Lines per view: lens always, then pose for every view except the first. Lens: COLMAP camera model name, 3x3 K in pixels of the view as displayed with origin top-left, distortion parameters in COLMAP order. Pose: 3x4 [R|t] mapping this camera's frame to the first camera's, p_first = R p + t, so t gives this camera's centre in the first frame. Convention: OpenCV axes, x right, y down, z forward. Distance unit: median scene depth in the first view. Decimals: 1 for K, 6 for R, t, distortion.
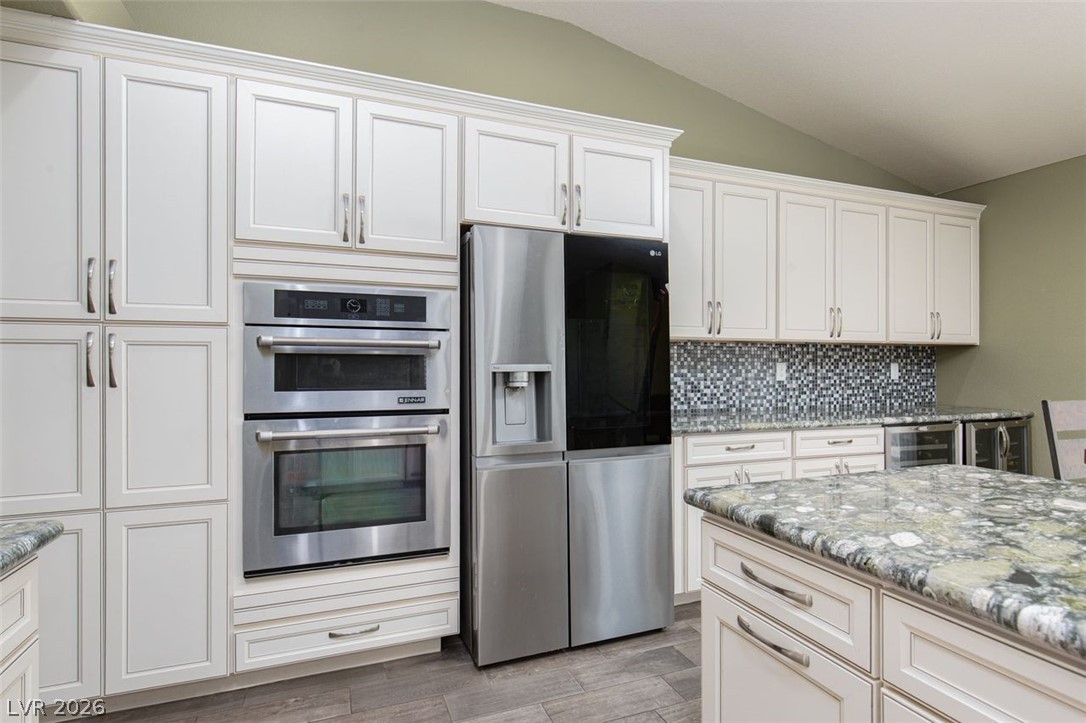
lens RADIAL K [[553.2, 0, 546.5], [0, 553.2, 365.1], [0, 0, 1]] dist [0.002574, -0.000203]
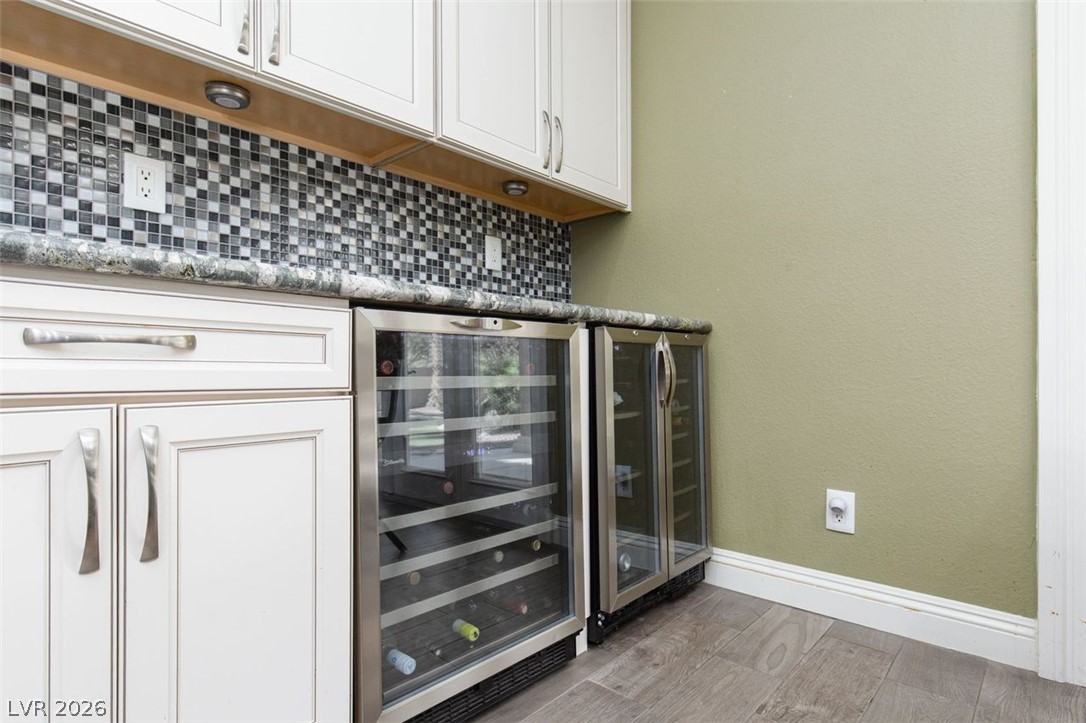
lens RADIAL K [[553.2, 0, 542.7], [0, 553.2, 364.1], [0, 0, 1]] dist [0.002574, -0.000203]
pose [[0.895742, -0.000568, 0.444573, 0.478755], [0.004184, 0.999966, -0.007152, 0.122820], [-0.444554, 0.008266, 0.895714, 0.573090]]
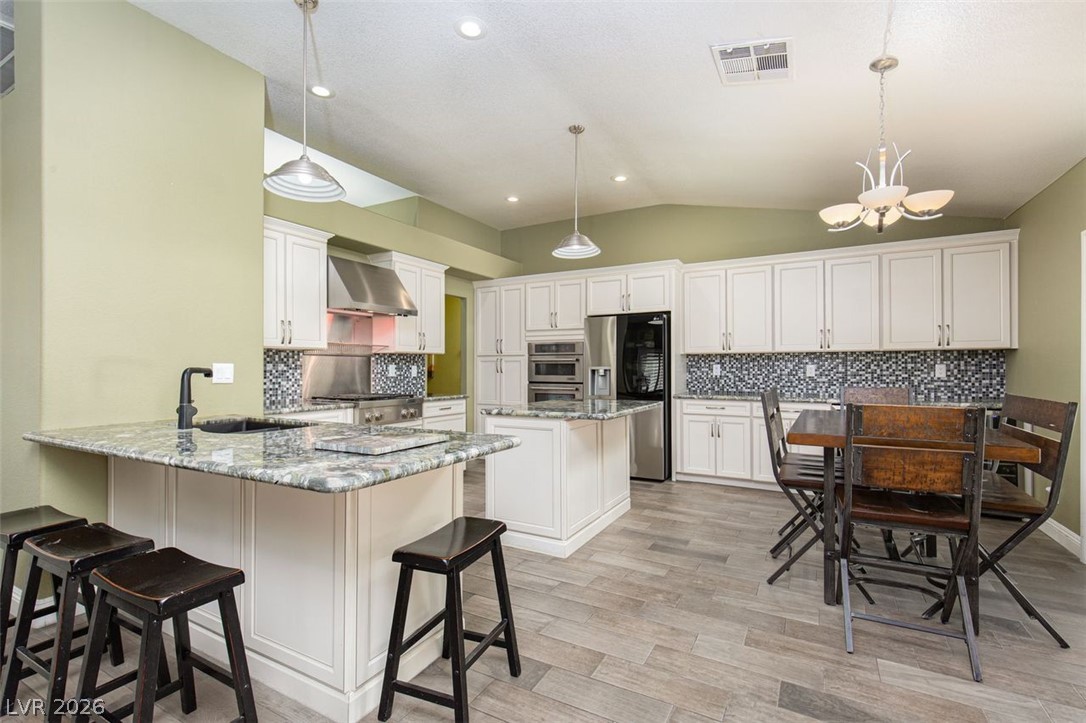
lens RADIAL K [[479.9, 0, 542.3], [0, 479.9, 365.1], [0, 0, 1]] dist [0.000934, -0.000415]
pose [[0.634284, -0.007052, -0.773068, 0.964983], [0.000855, 0.999964, -0.008420, 0.006720], [0.773100, 0.004679, 0.634267, -0.432625]]
